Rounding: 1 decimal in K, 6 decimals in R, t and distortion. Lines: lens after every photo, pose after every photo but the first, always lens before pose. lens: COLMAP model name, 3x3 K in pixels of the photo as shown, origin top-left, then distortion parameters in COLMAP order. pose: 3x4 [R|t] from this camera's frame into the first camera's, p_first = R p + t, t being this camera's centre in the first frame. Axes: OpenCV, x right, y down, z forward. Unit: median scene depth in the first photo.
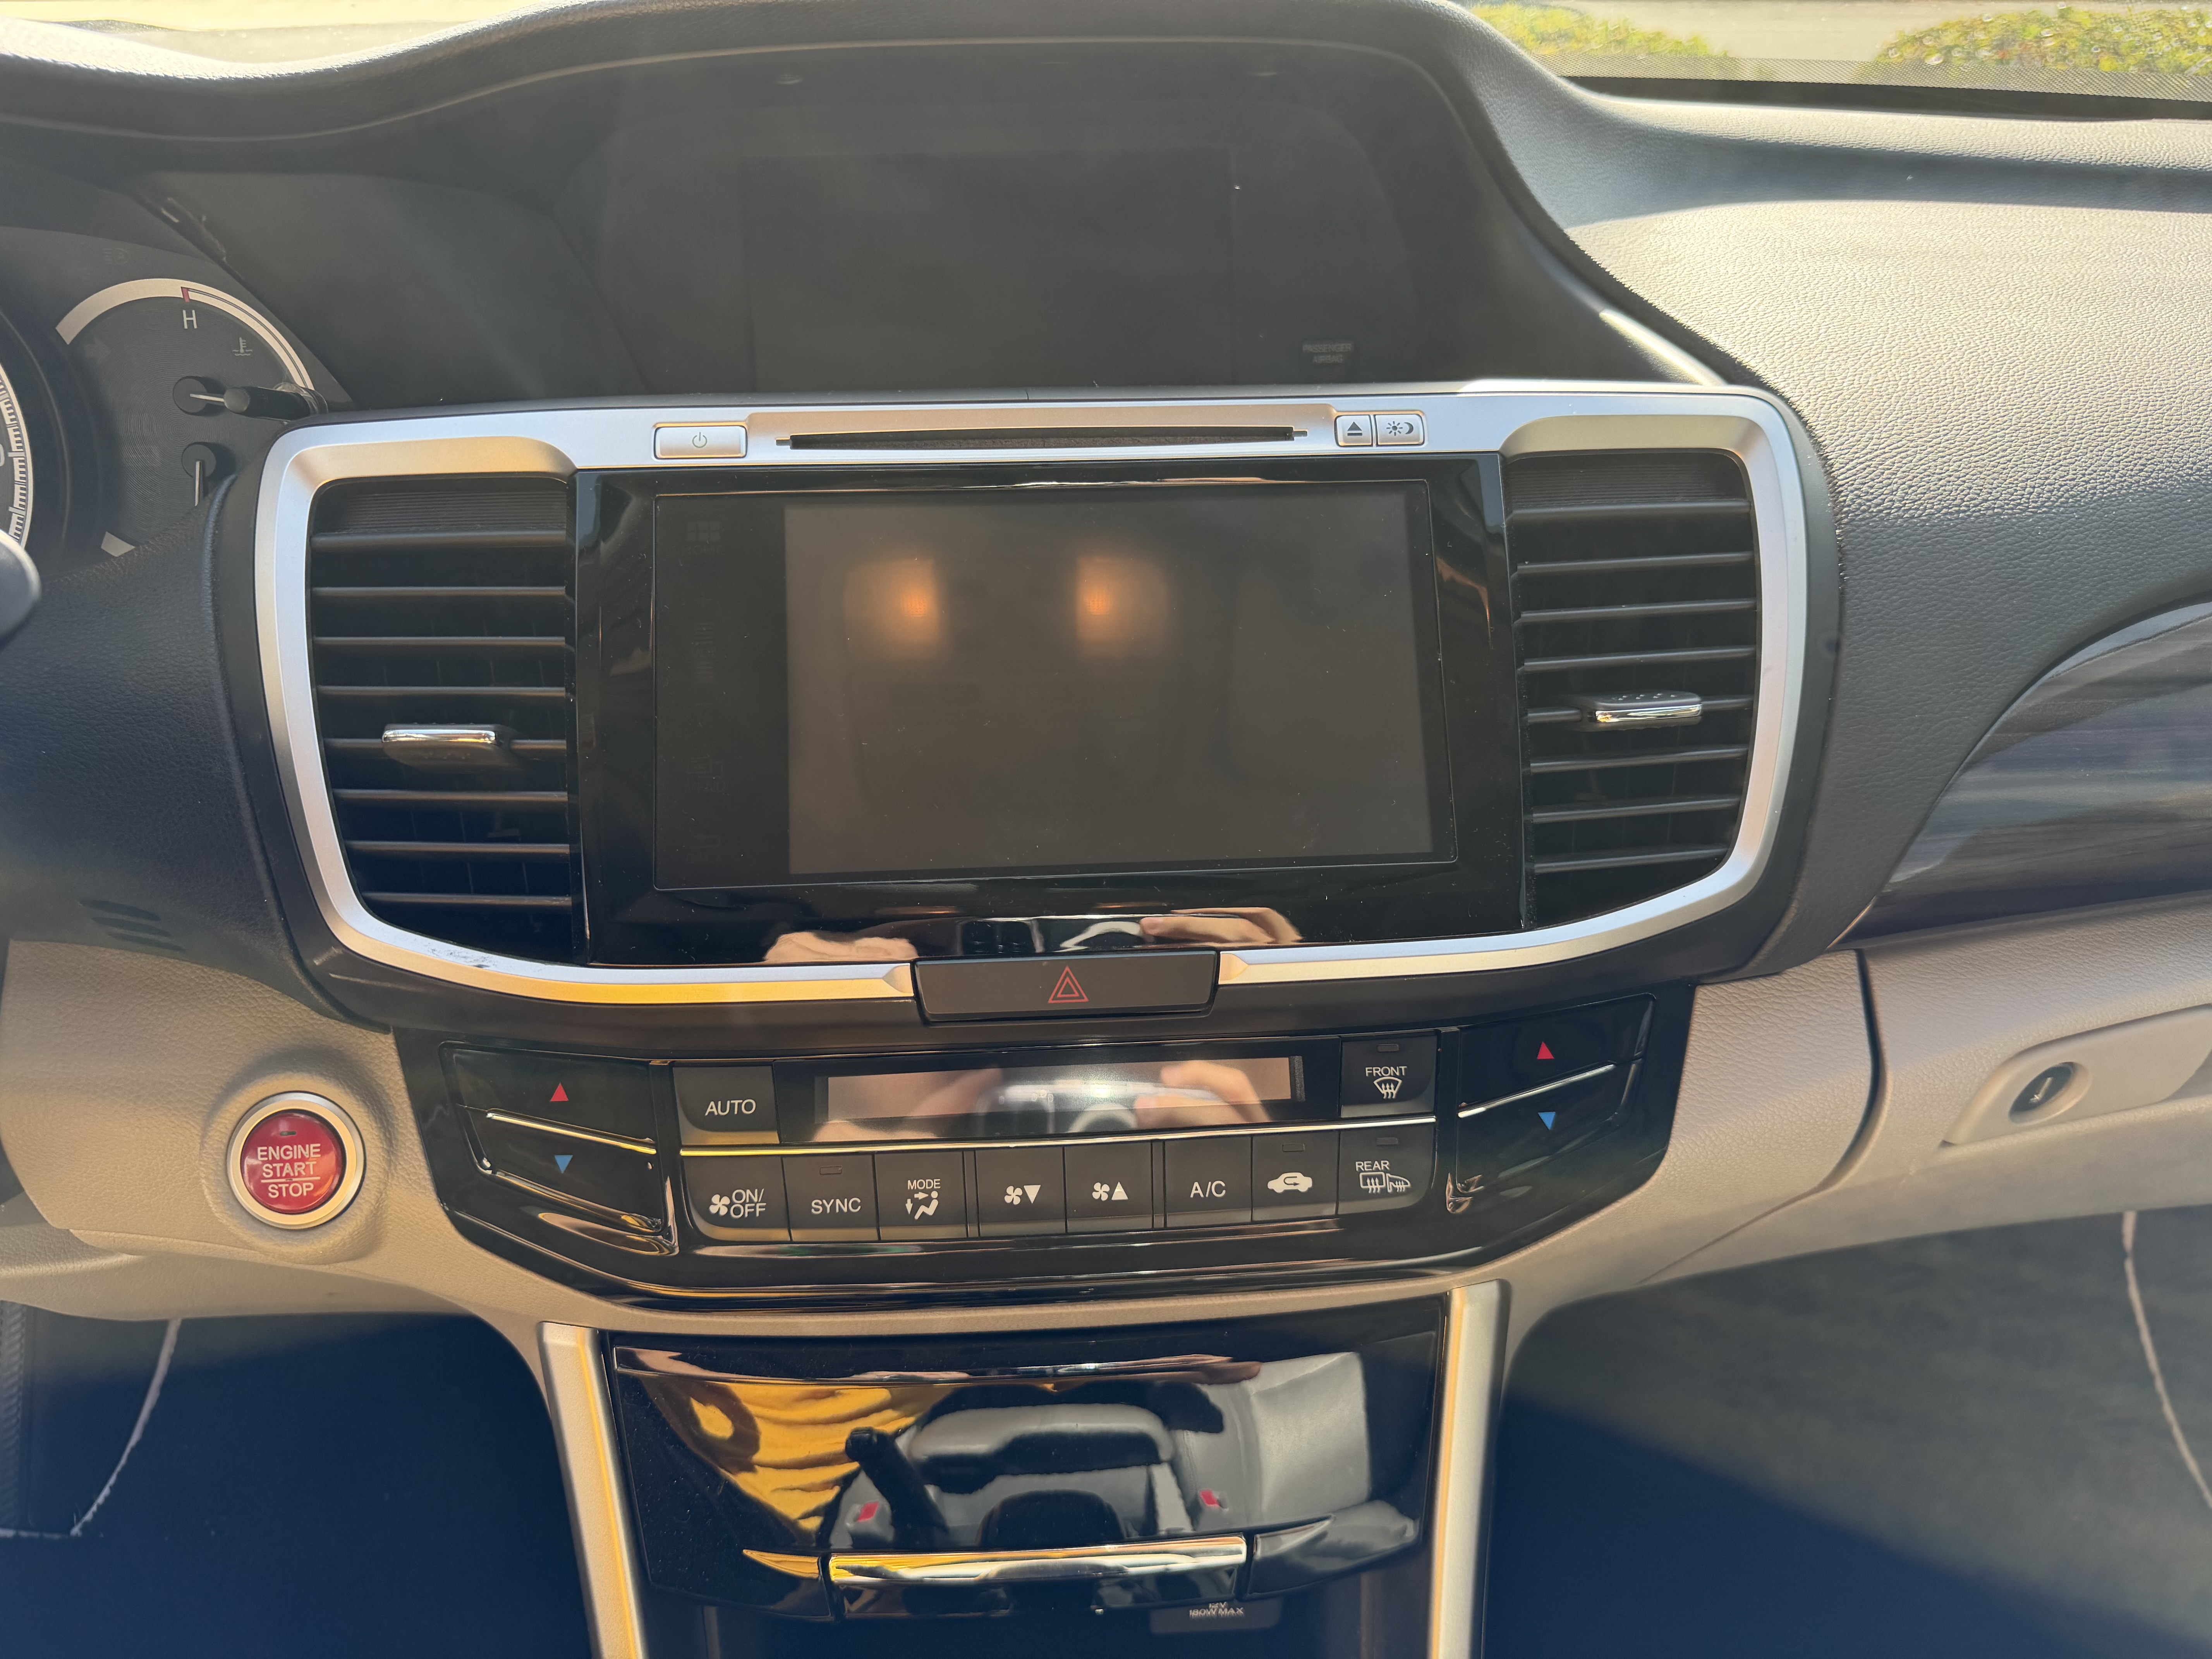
lens RADIAL K [[1568.9, 0, 1121.5], [0, 1568.9, 822.4], [0, 0, 1]] dist [0.040754, -0.057301]
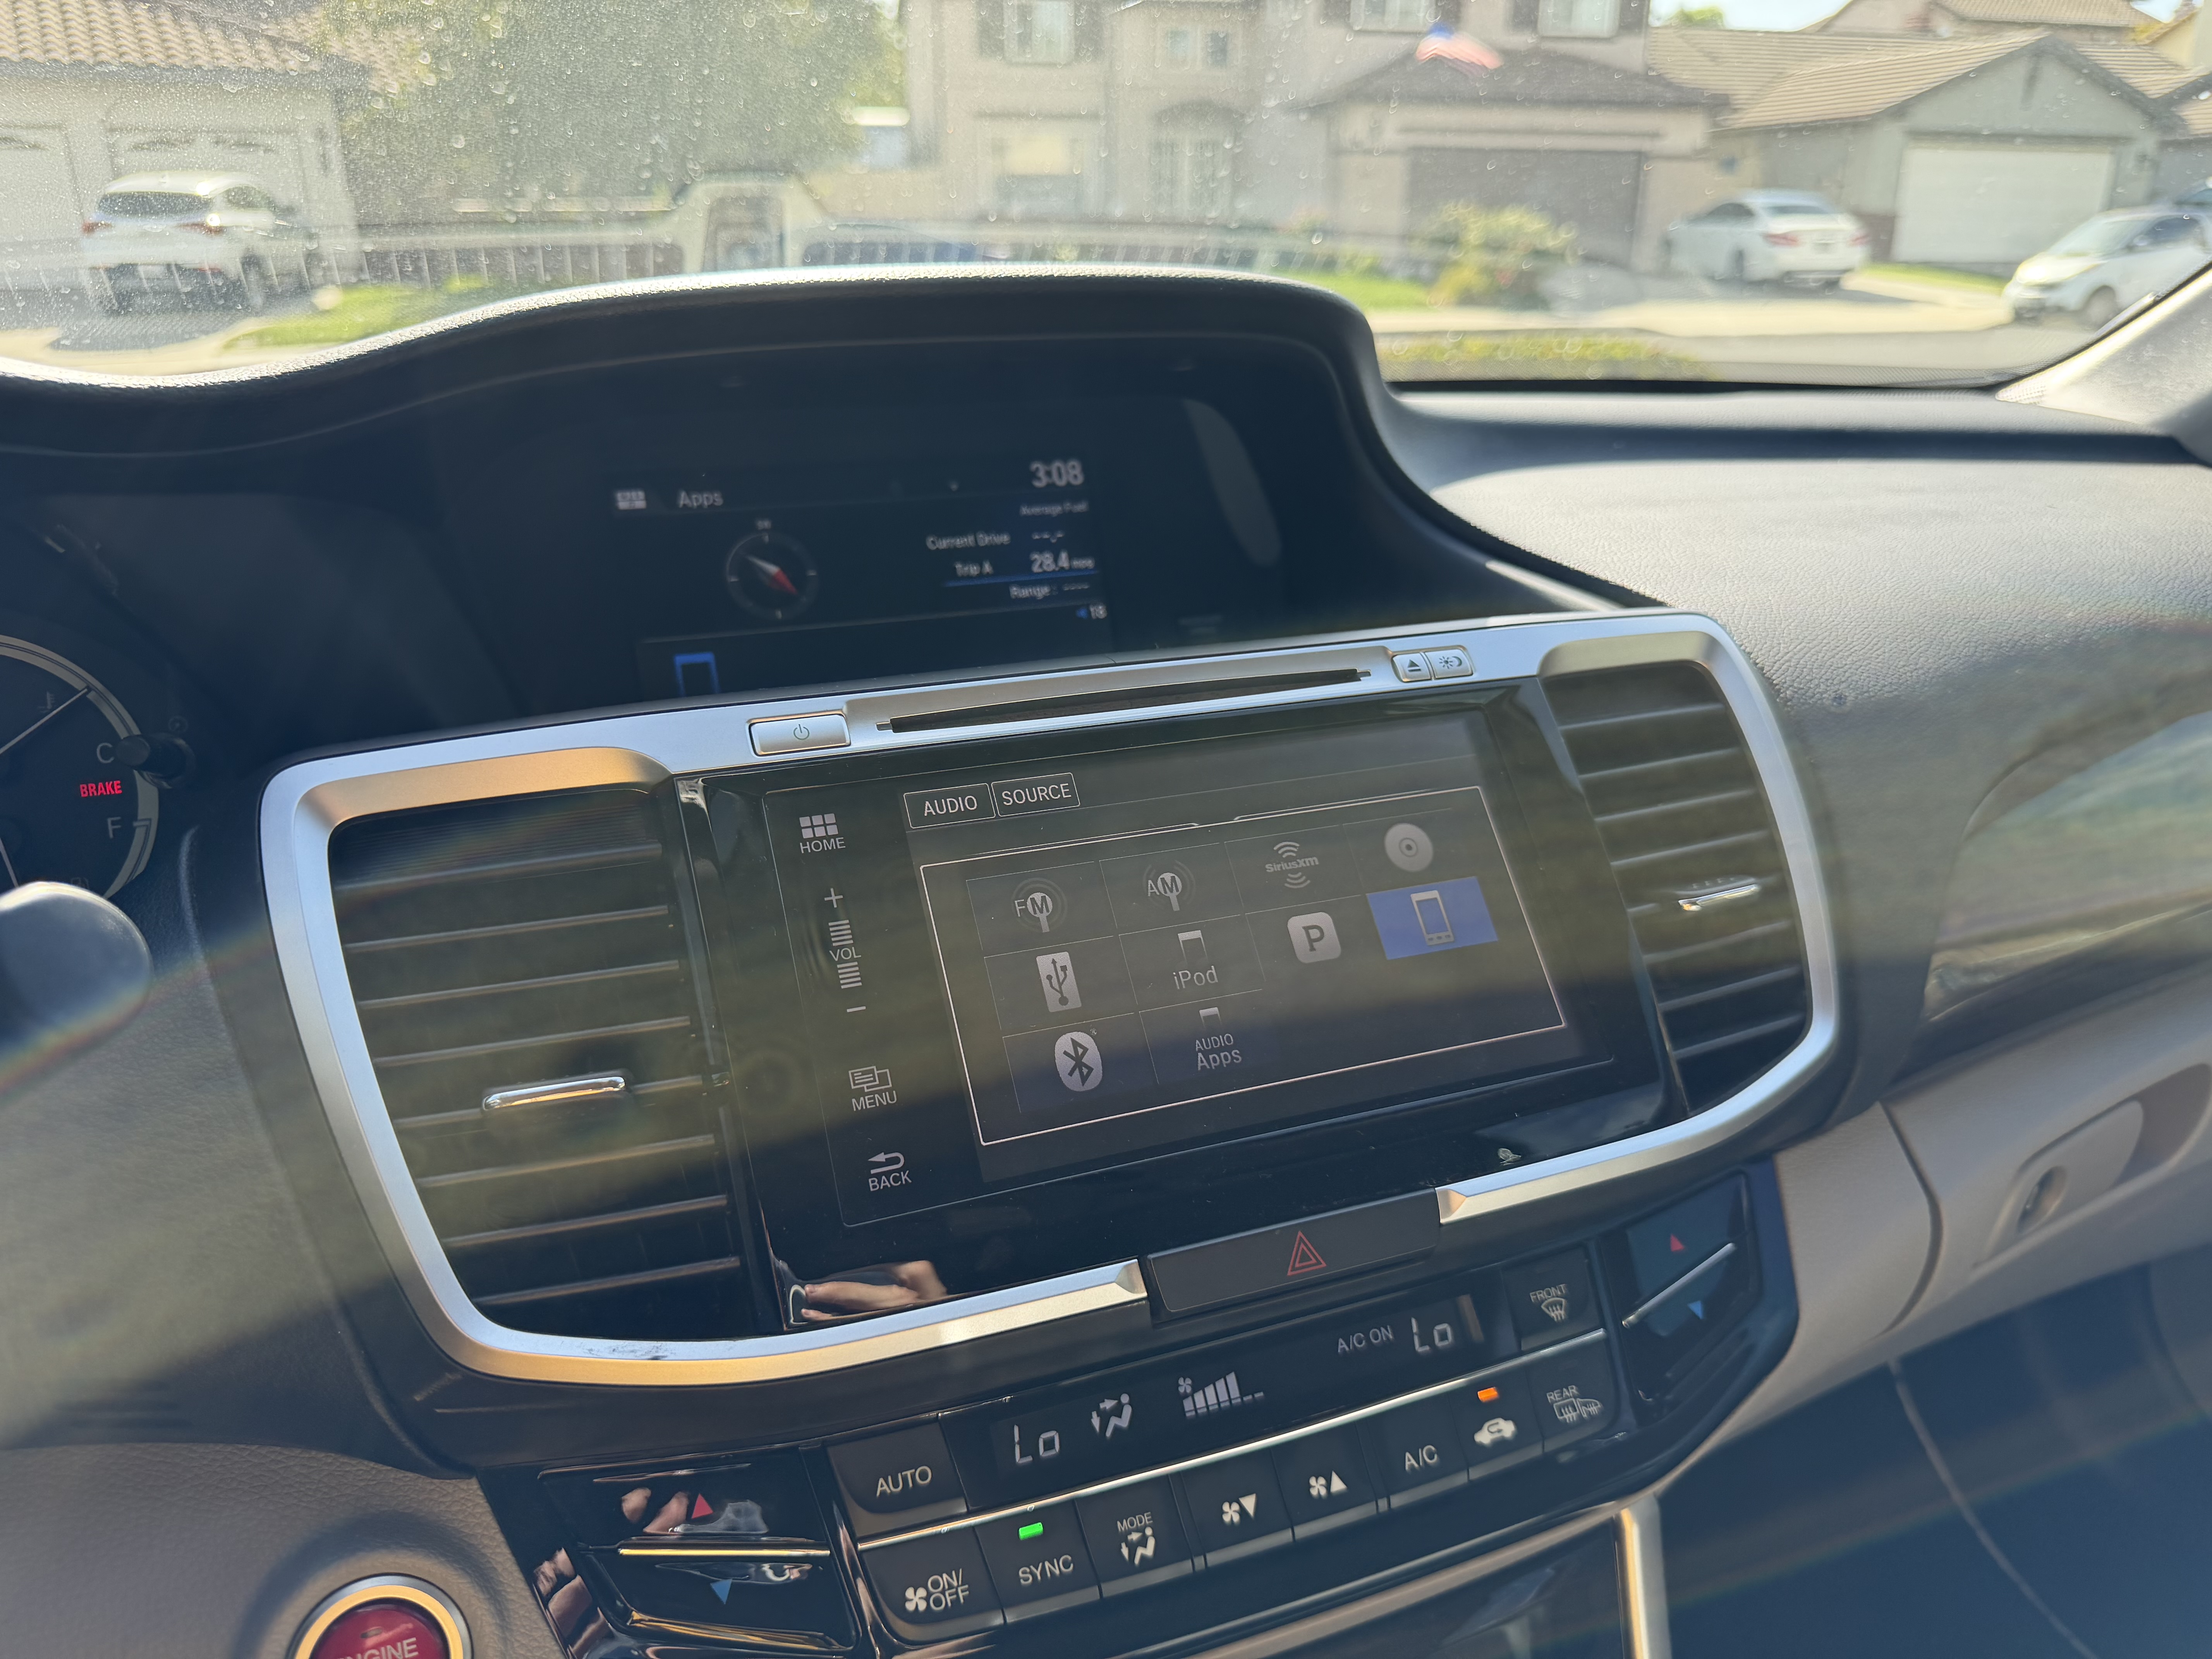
lens RADIAL K [[1568.9, 0, 1088.7], [0, 1568.9, 811.0], [0, 0, 1]] dist [0.040754, -0.057301]
pose [[0.955798, -0.106332, 0.274124, -0.351418], [0.157943, 0.972060, -0.173649, -0.008417], [-0.248001, 0.209269, 0.945887, 0.083497]]
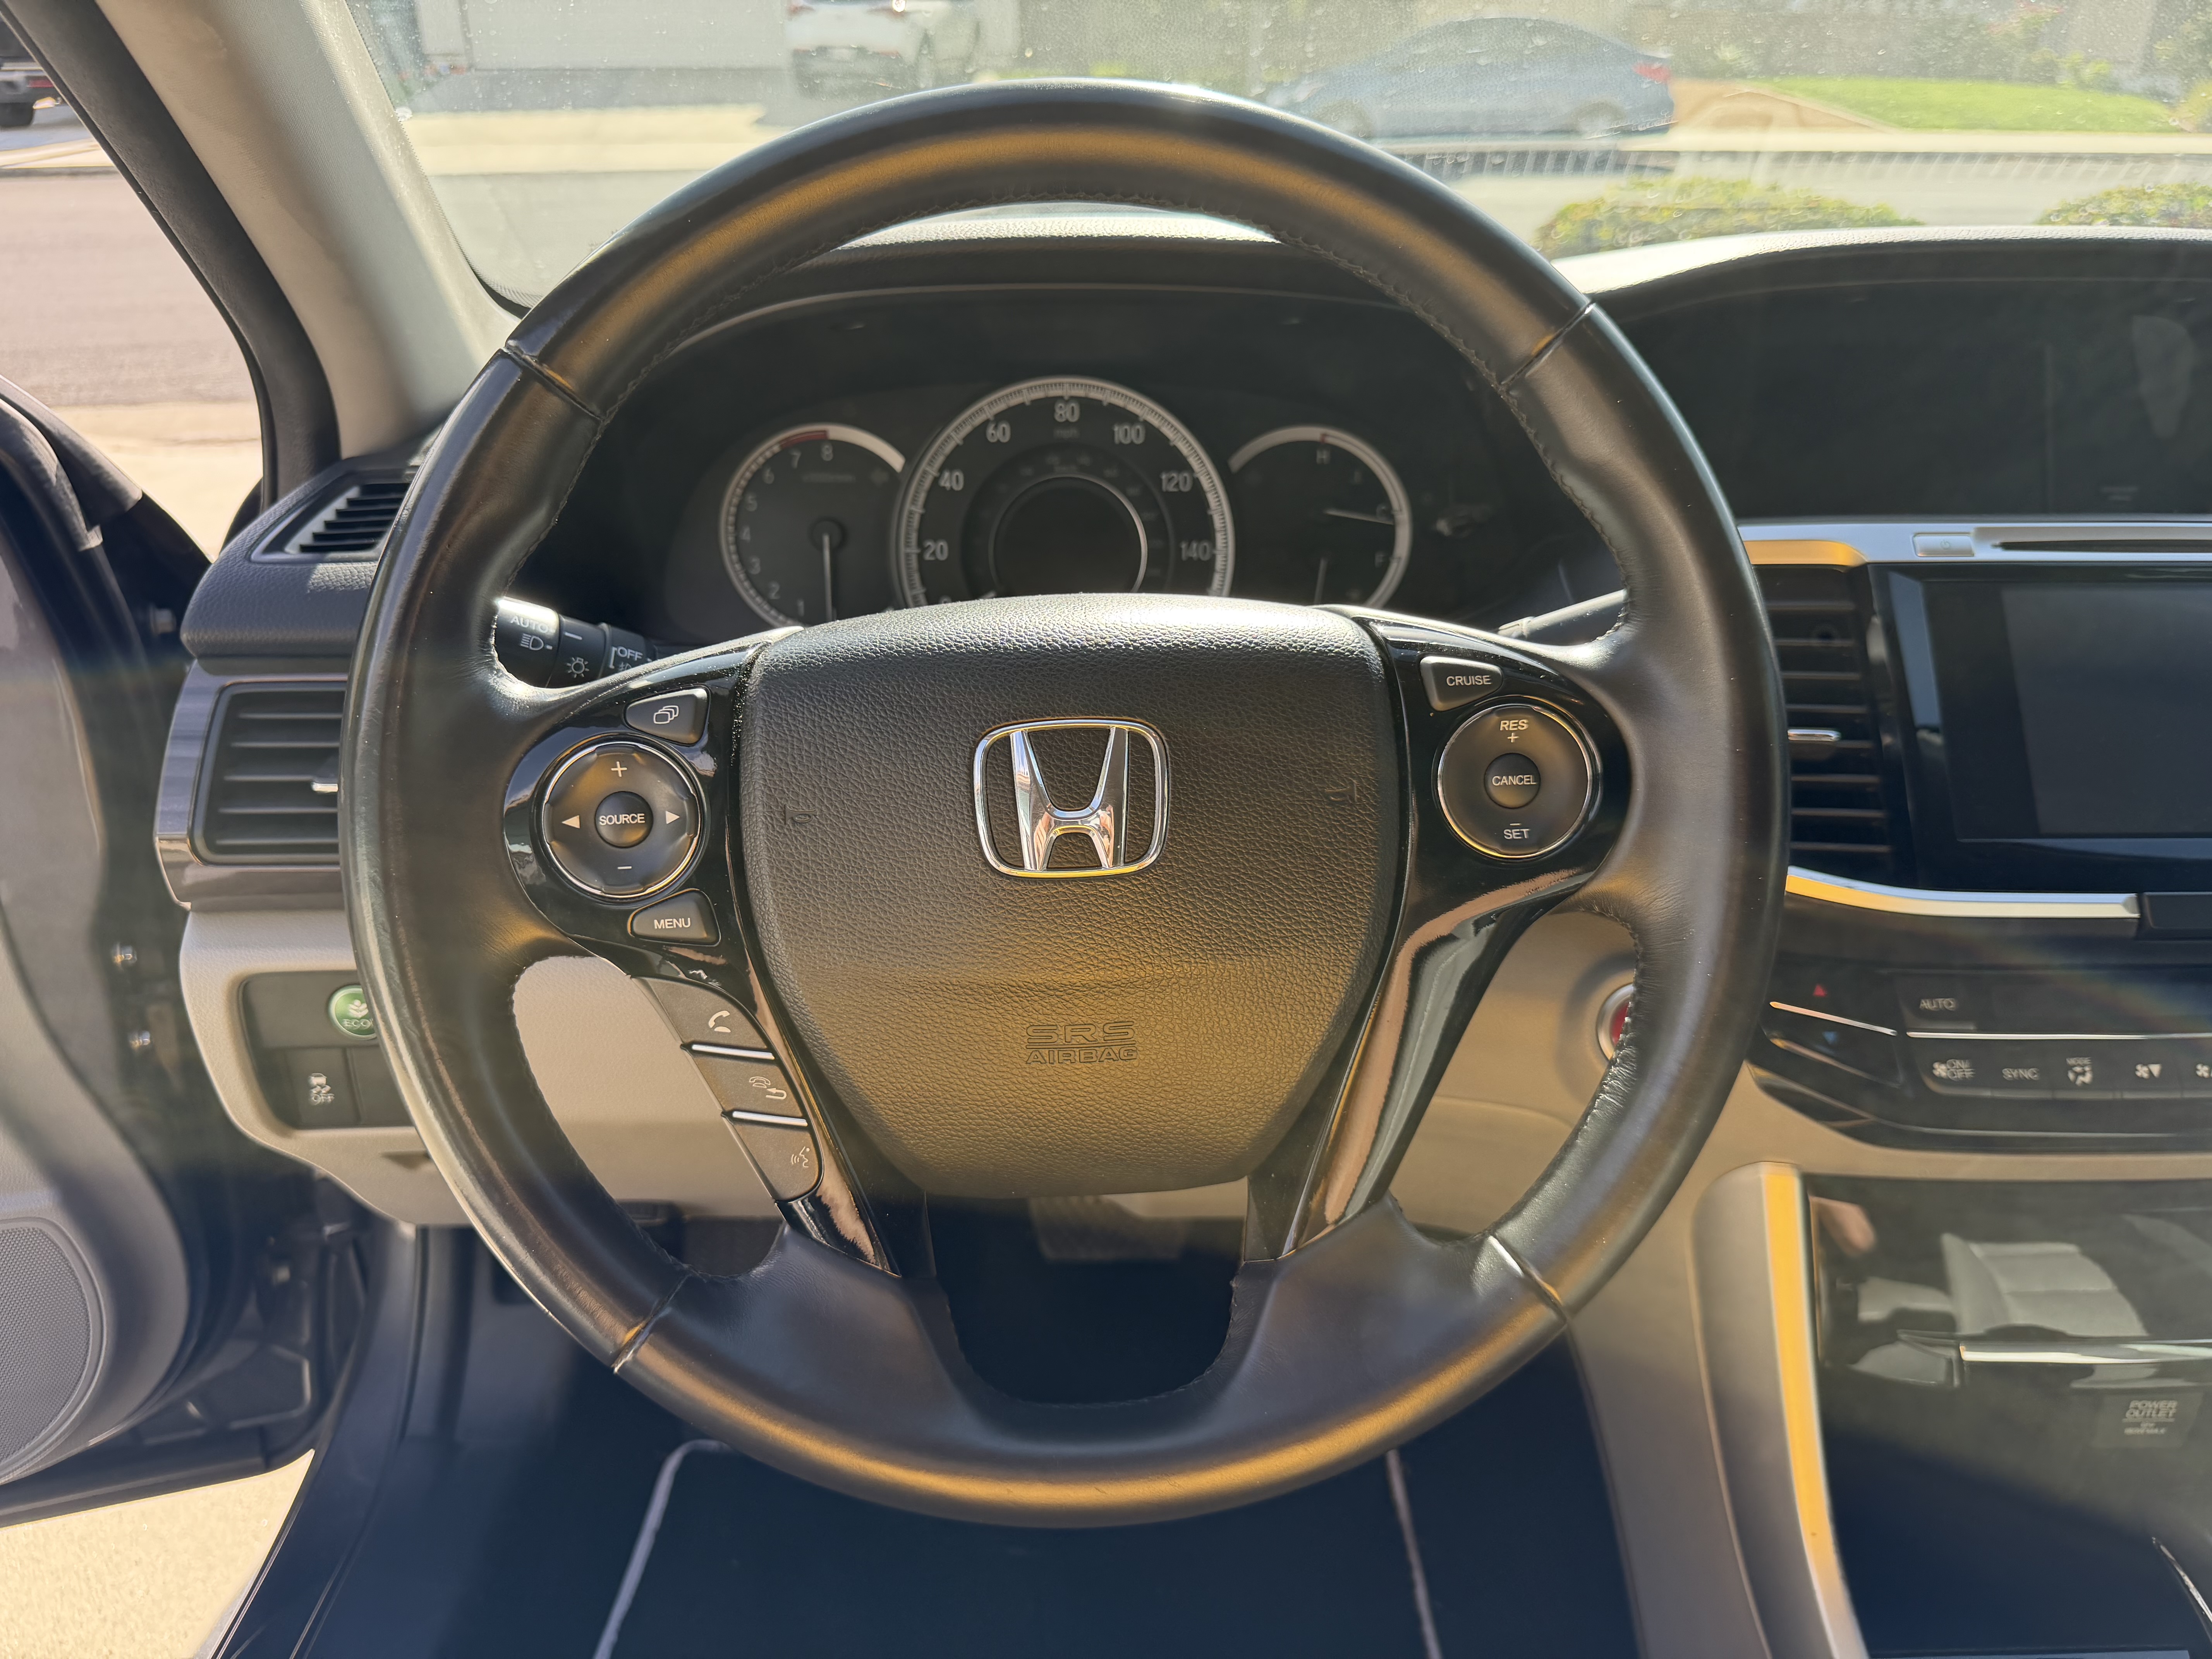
lens RADIAL K [[1568.9, 0, 1122.1], [0, 1568.9, 846.0], [0, 0, 1]] dist [0.040754, -0.057301]
pose [[0.999257, 0.023835, -0.030301, -0.953297], [-0.025722, 0.997652, -0.063467, 0.148526], [0.028717, 0.064200, 0.997524, -0.464960]]
